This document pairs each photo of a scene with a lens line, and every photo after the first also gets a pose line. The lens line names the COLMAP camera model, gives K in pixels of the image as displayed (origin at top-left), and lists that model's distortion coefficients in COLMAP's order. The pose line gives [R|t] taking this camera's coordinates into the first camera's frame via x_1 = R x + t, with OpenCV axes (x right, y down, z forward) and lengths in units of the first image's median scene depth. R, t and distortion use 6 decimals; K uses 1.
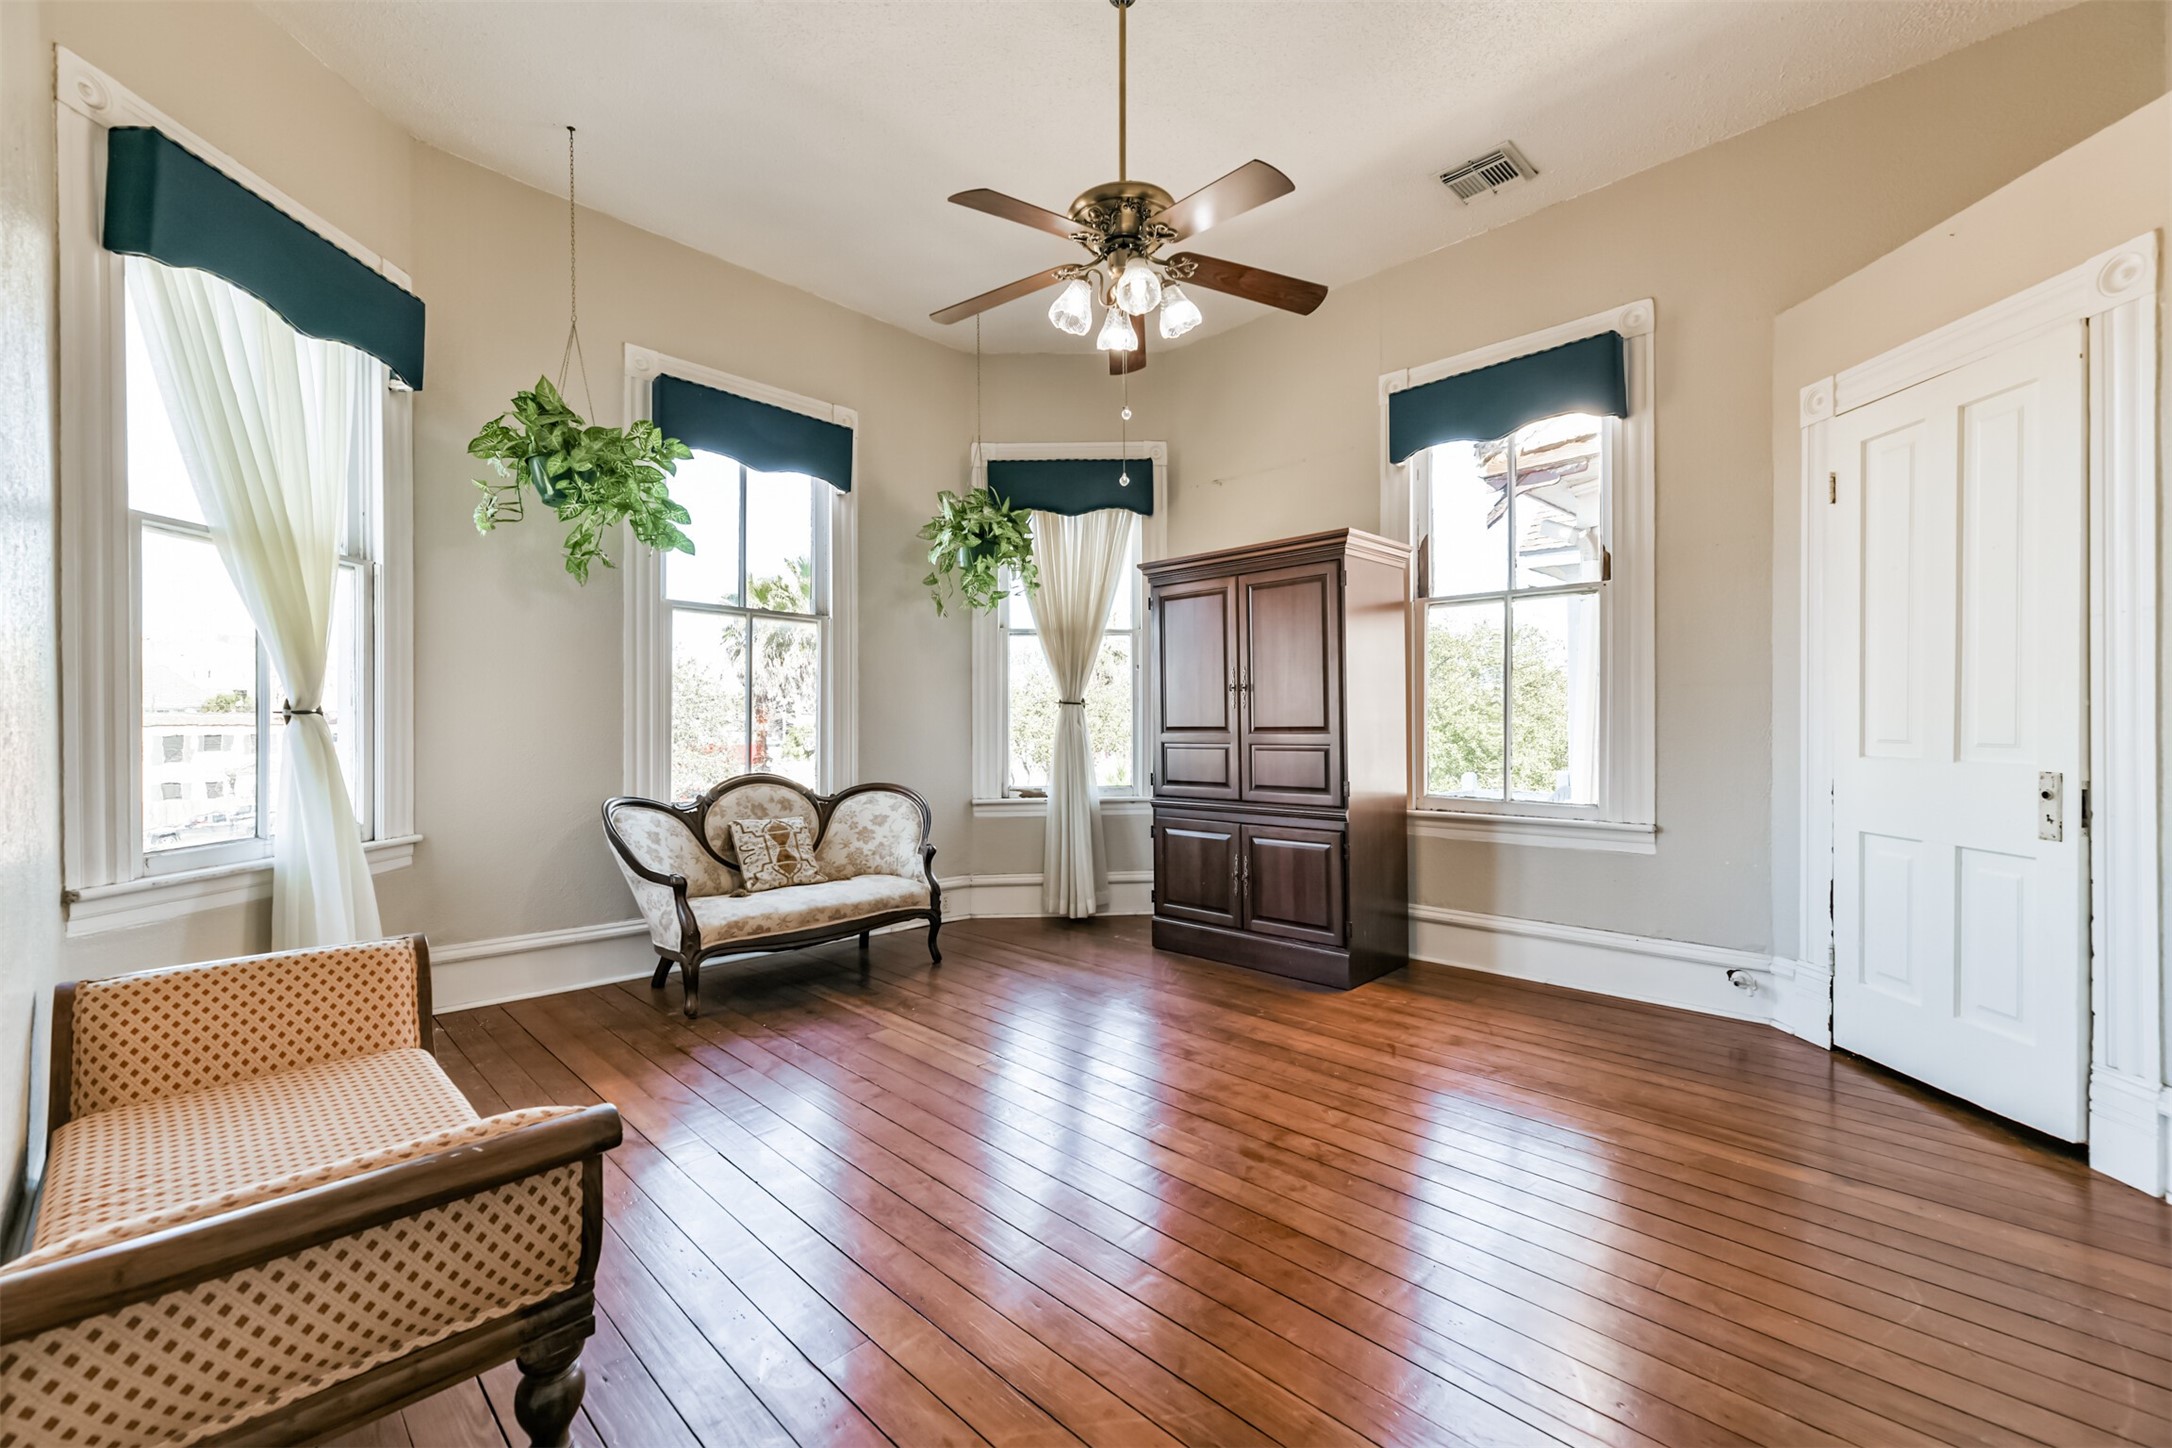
lens RADIAL K [[896.9, 0, 1086.2], [0, 896.9, 725.6], [0, 0, 1]] dist [0.008782, -0.000646]
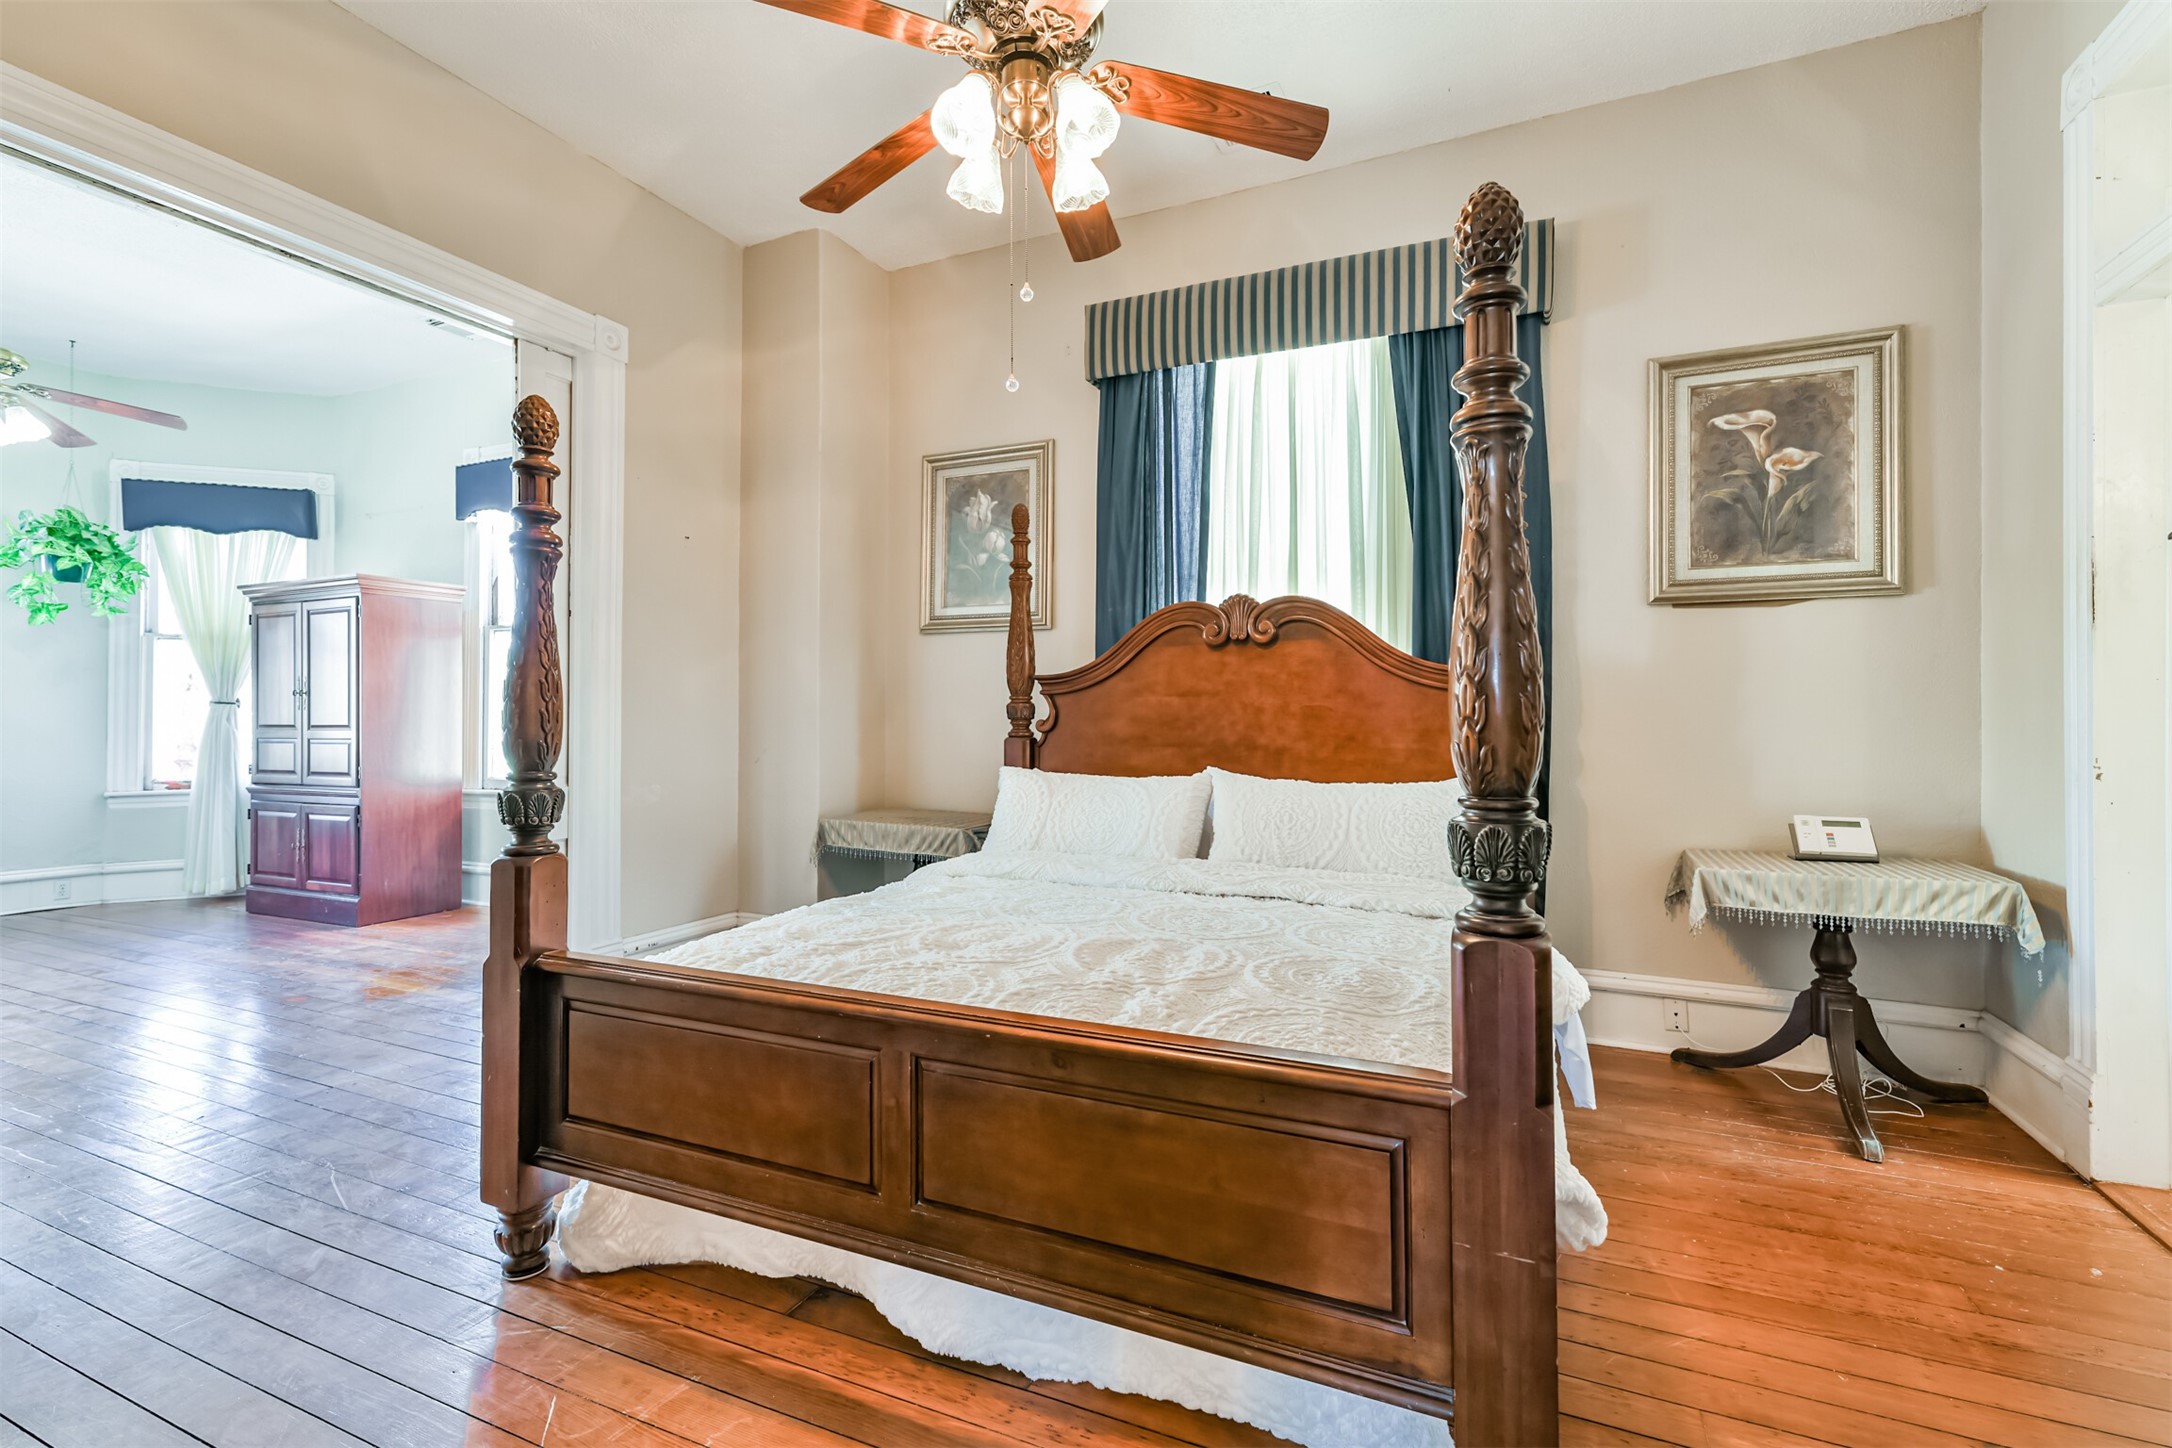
lens RADIAL K [[940.0, 0, 1085.8], [0, 940.0, 721.1], [0, 0, 1]] dist [0.000249, -0.000246]
pose [[0.934640, 0.000644, 0.355594, 0.693684], [-0.000470, 1.000000, -0.000576, -0.003834], [-0.355594, 0.000371, 0.934640, -0.568754]]
